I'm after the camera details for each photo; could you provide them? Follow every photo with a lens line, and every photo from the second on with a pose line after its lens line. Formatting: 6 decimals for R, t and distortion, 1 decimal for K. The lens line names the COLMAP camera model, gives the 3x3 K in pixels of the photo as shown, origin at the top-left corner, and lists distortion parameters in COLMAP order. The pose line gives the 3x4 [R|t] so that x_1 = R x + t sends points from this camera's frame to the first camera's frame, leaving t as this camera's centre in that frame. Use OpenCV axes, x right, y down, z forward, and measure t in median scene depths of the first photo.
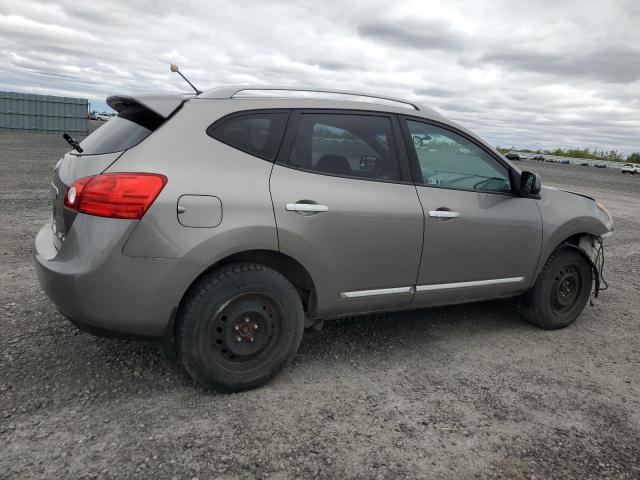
lens RADIAL K [[445.6, 0, 320.0], [0, 445.6, 240.0], [0, 0, 1]] dist [-0.003216, -0.000627]
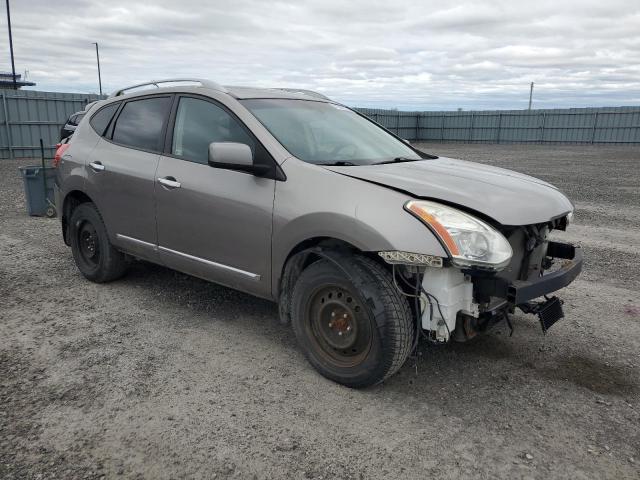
lens RADIAL K [[490.8, 0, 320.0], [0, 490.8, 240.0], [0, 0, 1]] dist [0.030254, 0.006480]
pose [[0.472290, 0.153787, -0.867924, 1.481972], [-0.198394, 0.977943, 0.065323, -0.071524], [0.858826, 0.141339, 0.492383, 0.732431]]
